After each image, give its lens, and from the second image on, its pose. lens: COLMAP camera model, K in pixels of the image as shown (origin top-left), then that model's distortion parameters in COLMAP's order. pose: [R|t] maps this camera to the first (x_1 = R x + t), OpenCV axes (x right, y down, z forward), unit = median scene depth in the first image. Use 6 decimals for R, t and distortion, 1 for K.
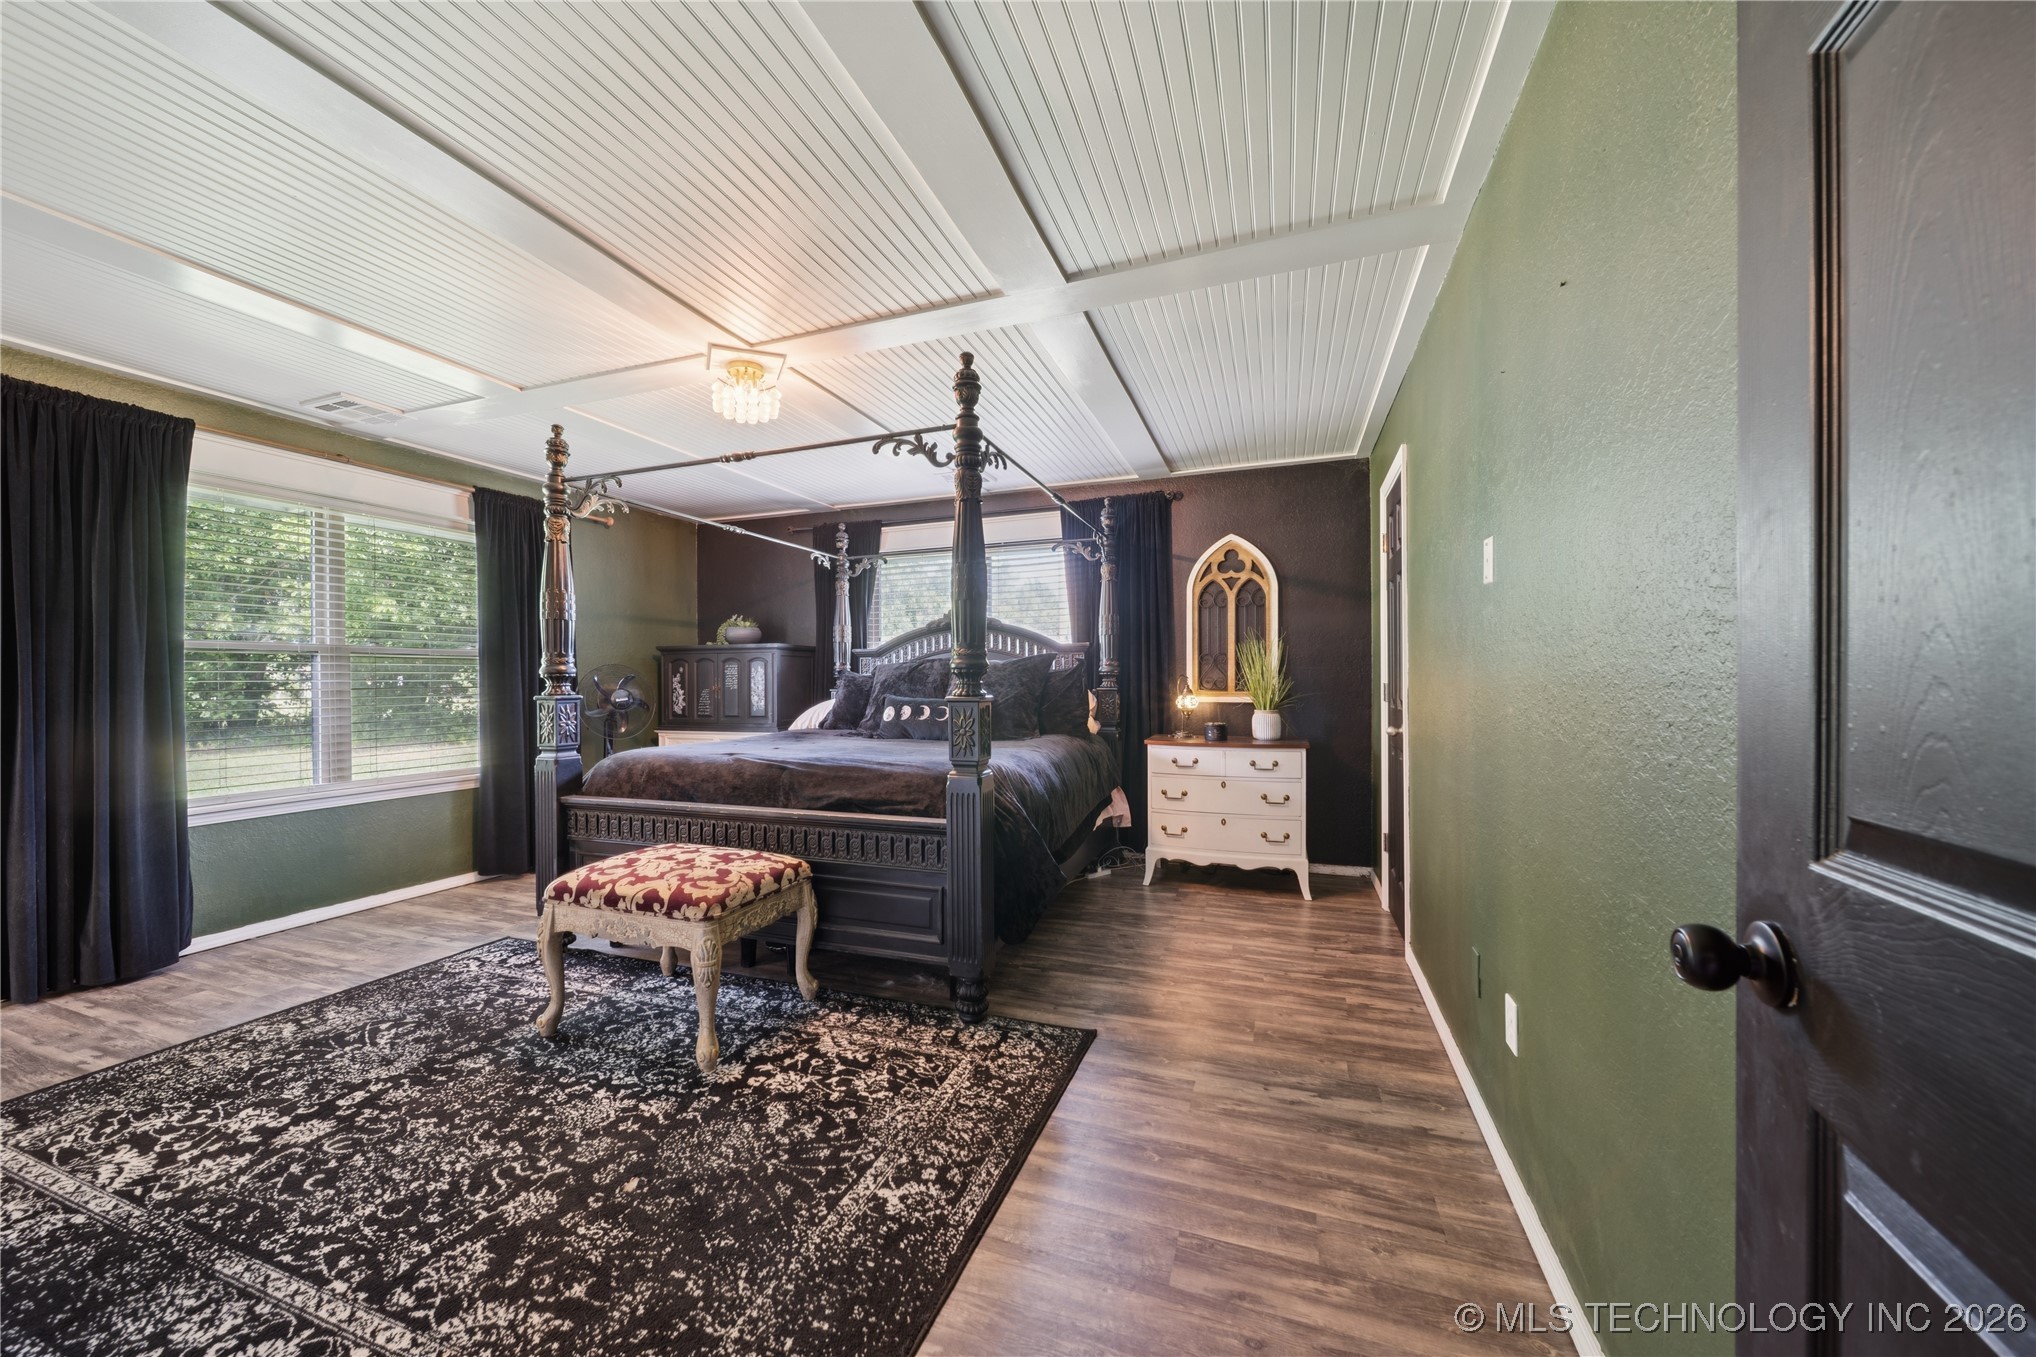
lens RADIAL K [[742.0, 0, 1009.1], [0, 742.0, 684.5], [0, 0, 1]] dist [-0.001217, -0.000061]
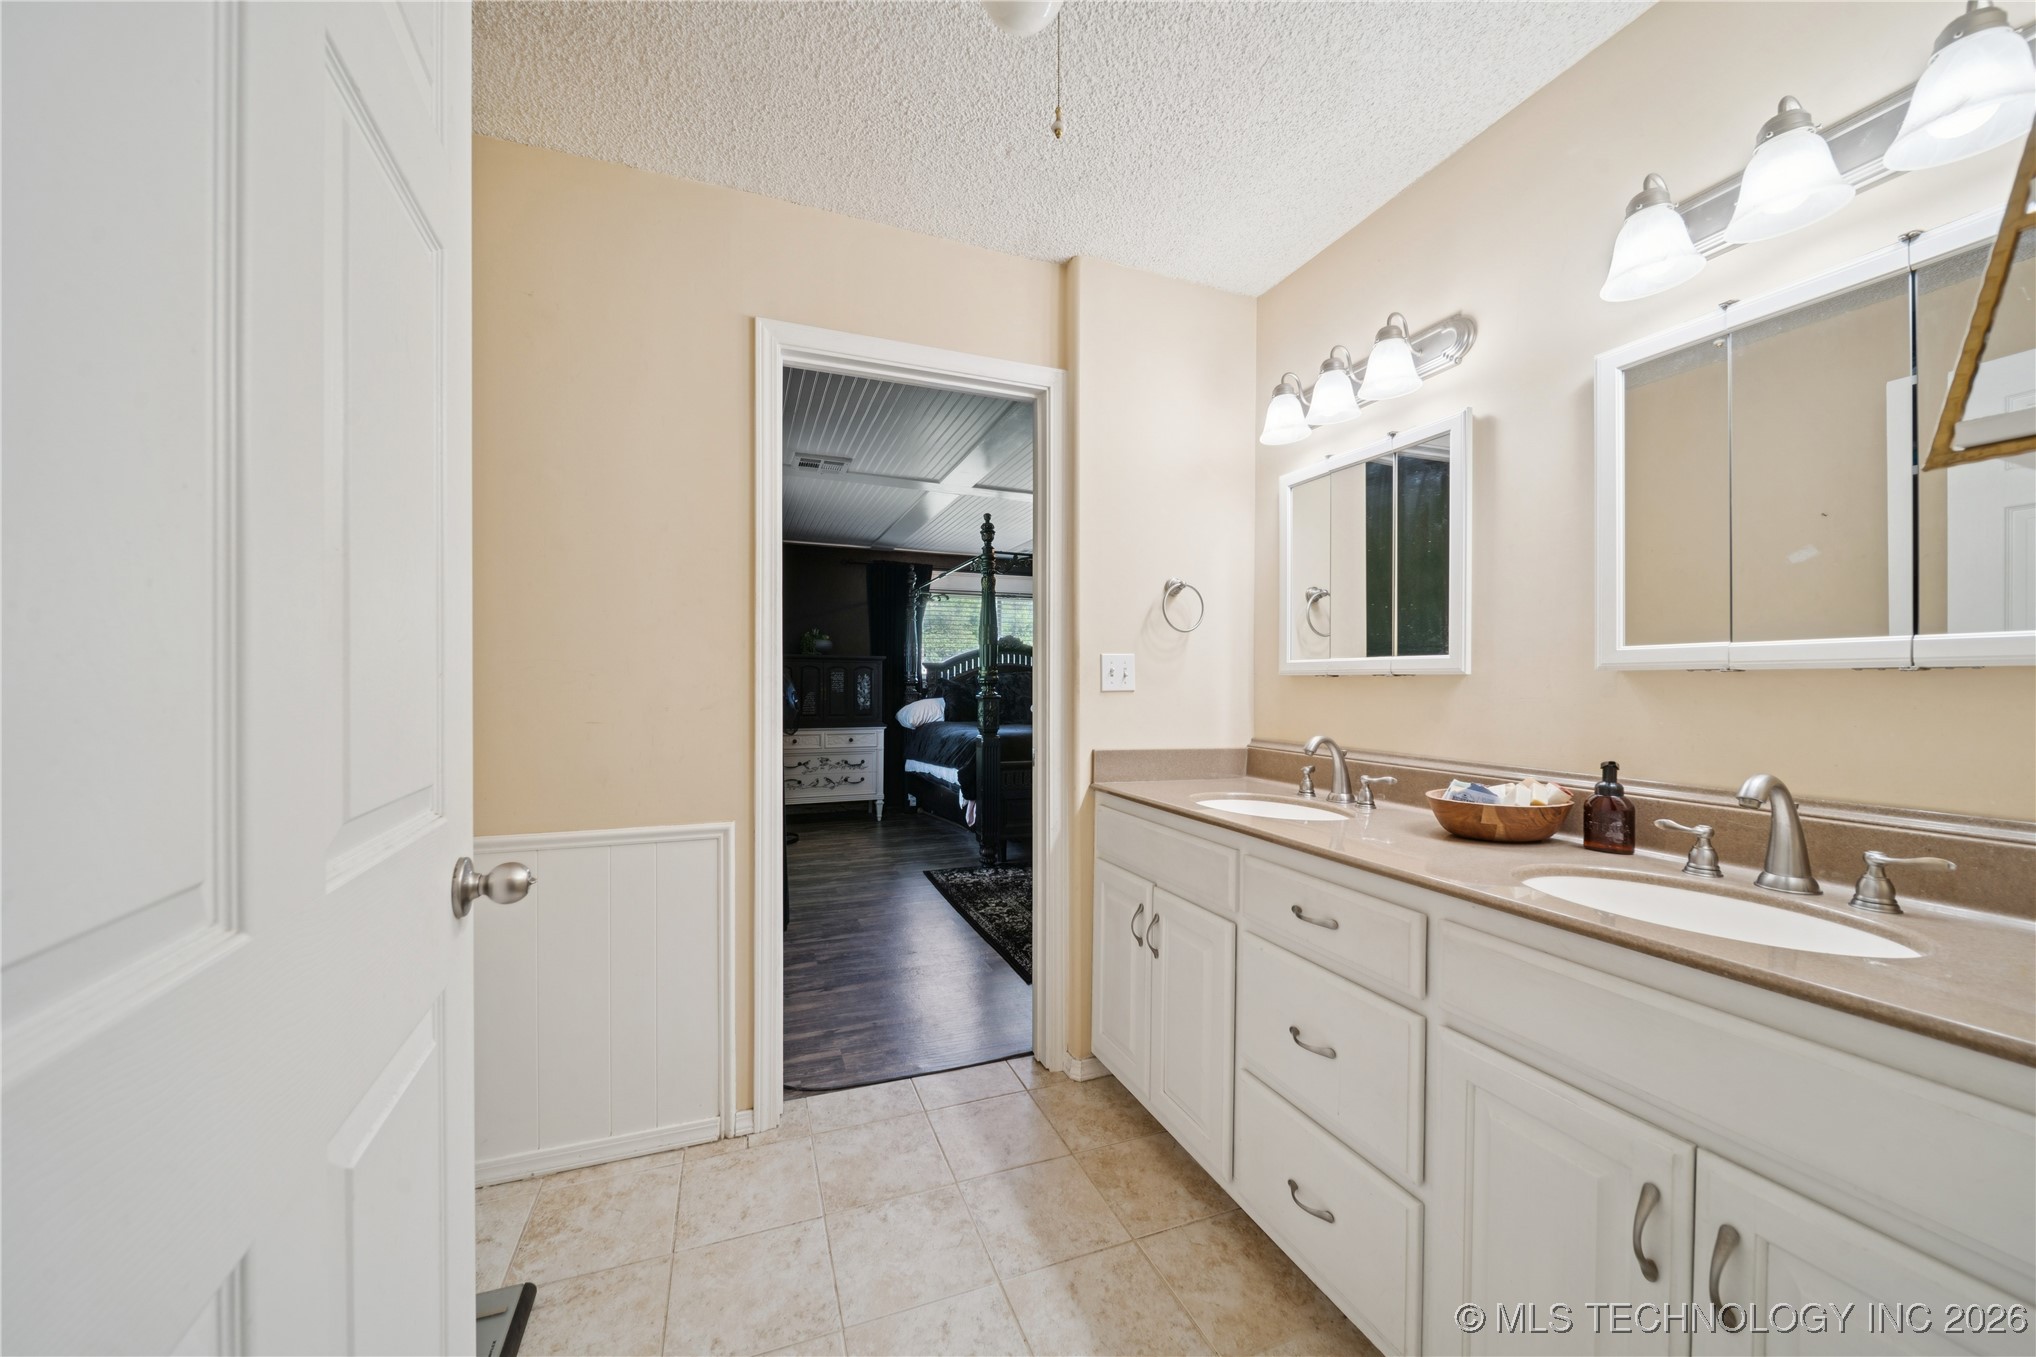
lens RADIAL K [[742.0, 0, 1018.3], [0, 742.0, 690.0], [0, 0, 1]] dist [-0.001217, -0.000061]
pose [[0.743757, 0.013168, 0.668320, -0.972215], [-0.008447, 0.999911, -0.010302, 0.011821], [-0.668396, 0.002017, 0.743802, -0.091971]]
